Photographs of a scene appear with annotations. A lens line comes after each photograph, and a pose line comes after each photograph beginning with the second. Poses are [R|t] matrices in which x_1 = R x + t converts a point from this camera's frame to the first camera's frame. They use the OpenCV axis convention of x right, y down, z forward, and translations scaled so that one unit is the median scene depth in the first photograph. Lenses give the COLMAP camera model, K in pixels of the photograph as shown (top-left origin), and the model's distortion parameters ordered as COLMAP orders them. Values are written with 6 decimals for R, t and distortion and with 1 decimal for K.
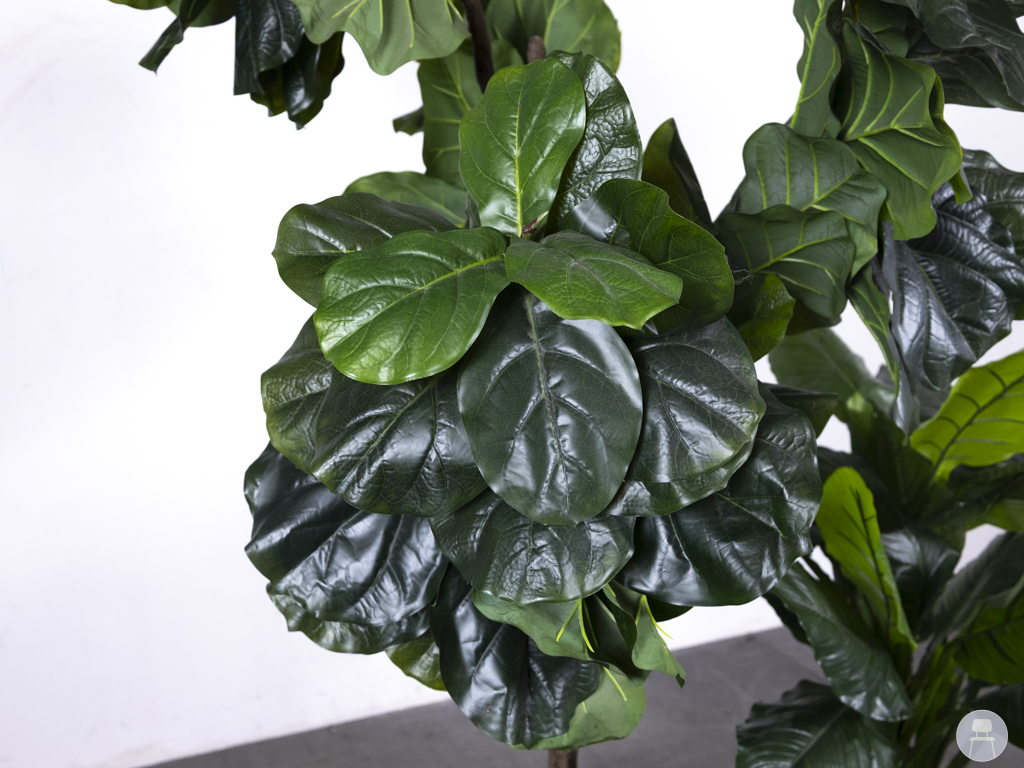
lens RADIAL K [[975.6, 0, 506.0], [0, 975.6, 391.7], [0, 0, 1]] dist [-0.007812, 0.000000]
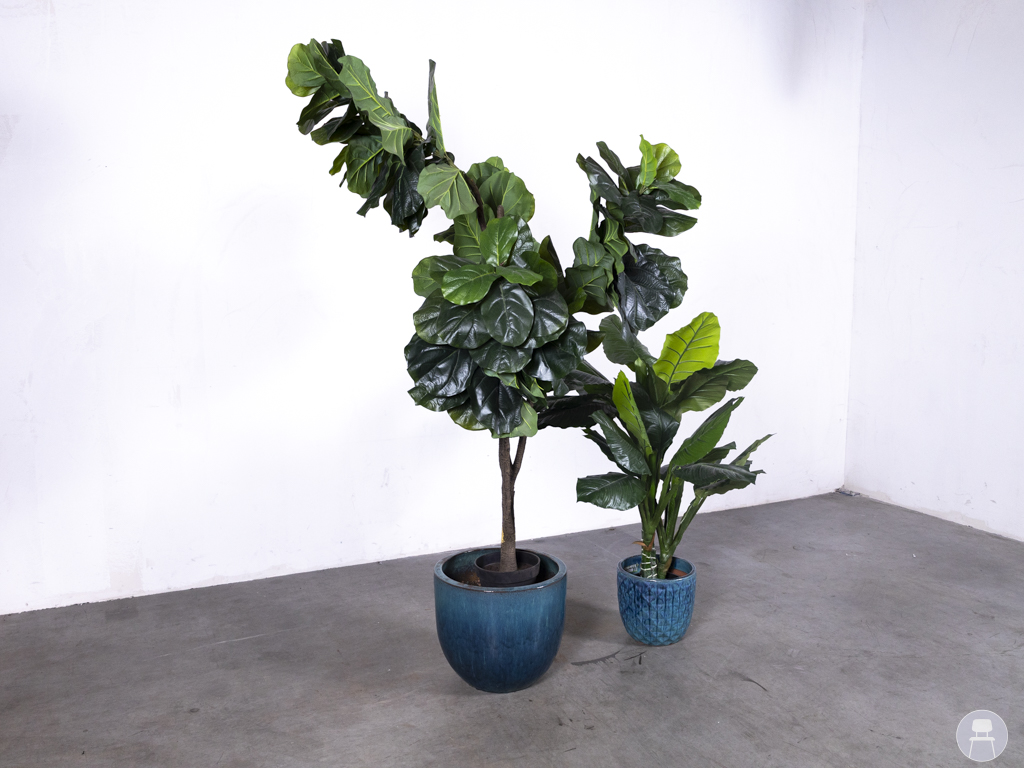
lens RADIAL K [[778.3, 0, 479.9], [0, 778.3, 410.0], [0, 0, 1]] dist [-0.051670, 0.014837]
pose [[0.999551, 0.009937, 0.028284, -0.121182], [-0.008301, 0.998317, -0.057398, 0.489269], [-0.028807, 0.057138, 0.997951, -1.663038]]
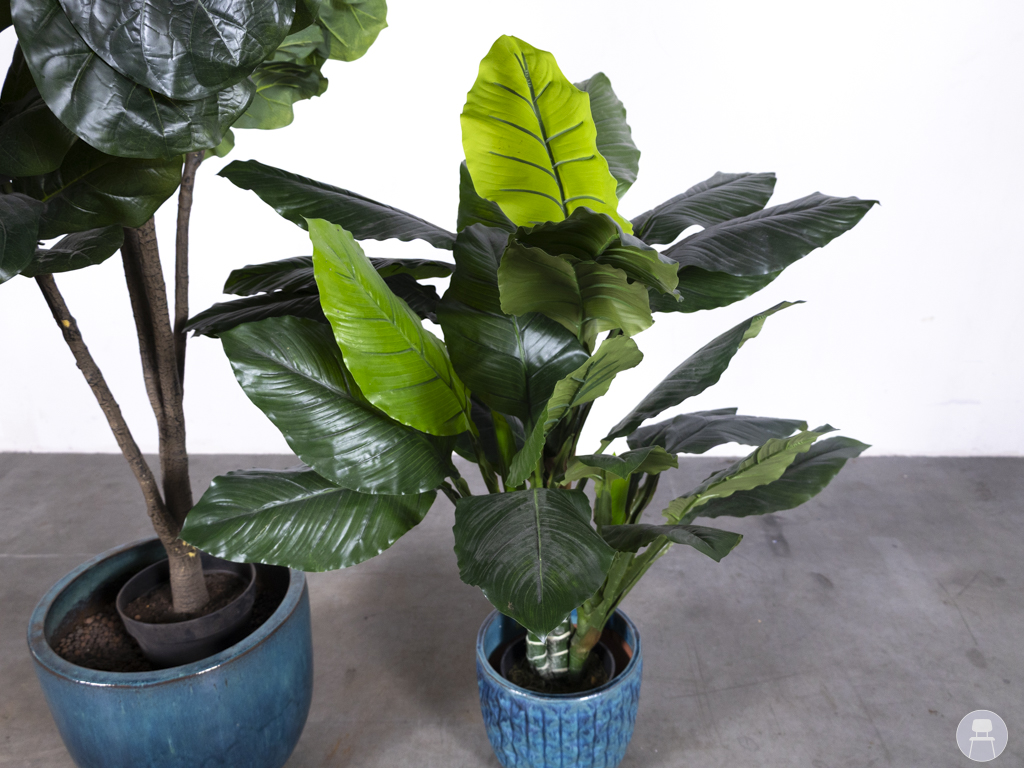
lens RADIAL K [[778.3, 0, 512.1], [0, 778.3, 388.5], [0, 0, 1]] dist [-0.051670, 0.014837]
pose [[0.919872, 0.162641, -0.356908, 1.336263], [-0.096704, 0.975927, 0.195486, 0.118428], [0.380110, -0.145307, 0.913456, 0.618565]]
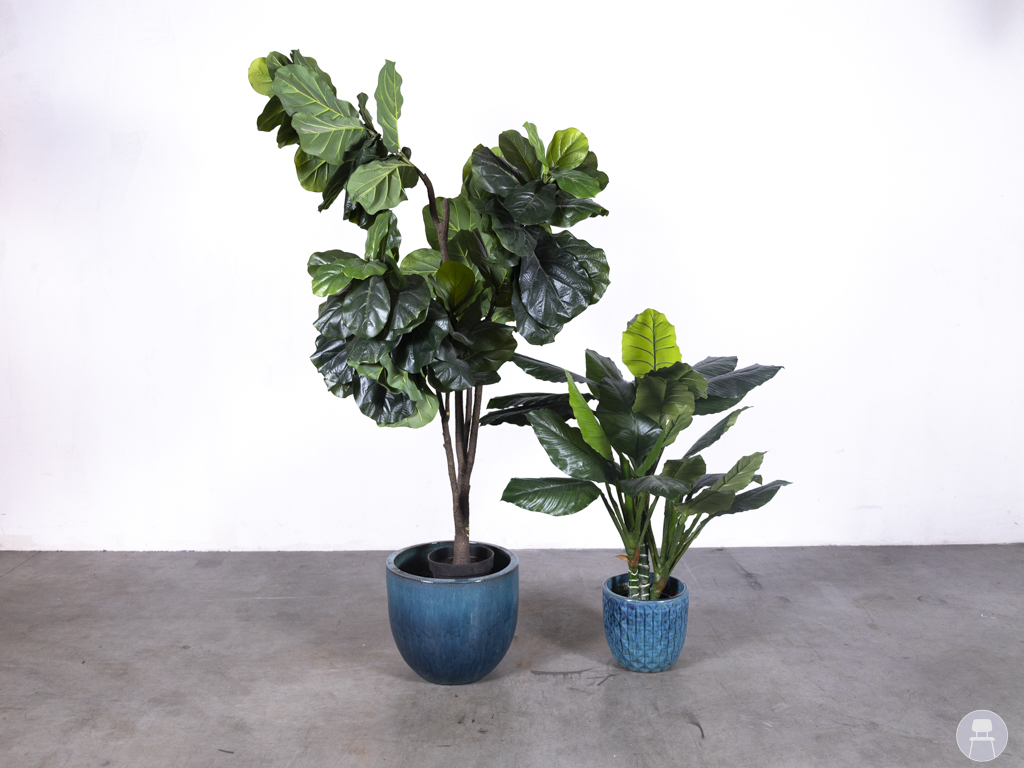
lens RADIAL K [[820.9, 0, 503.6], [0, 820.9, 413.3], [0, 0, 1]] dist [-0.036932, 0.000884]
pose [[0.936054, 0.076481, -0.343444, 1.506162], [-0.092748, 0.995202, -0.031166, 0.430111], [0.339413, 0.061027, 0.938656, -1.568869]]
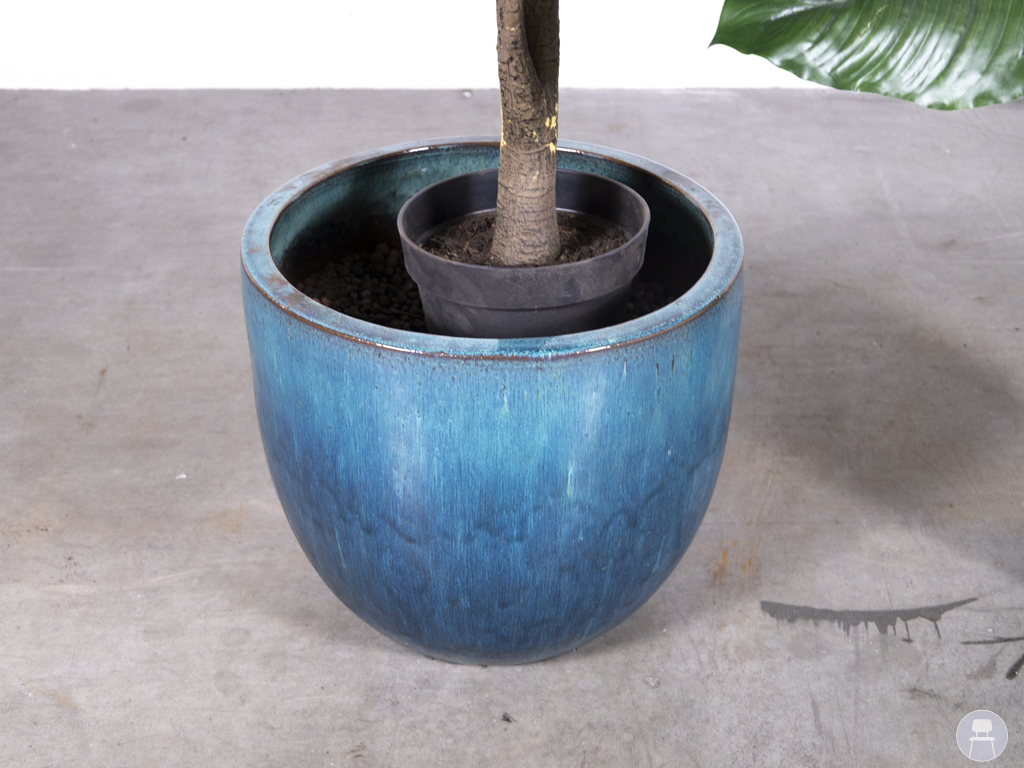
lens RADIAL K [[1889.4, 0, 488.8], [0, 1889.4, 382.7], [0, 0, 1]] dist [0.023225, 0.000000]
pose [[0.924501, 0.213916, -0.315496, 0.817102], [-0.096922, 0.932401, 0.348187, 0.377386], [0.368652, -0.291320, 0.882739, -0.176893]]
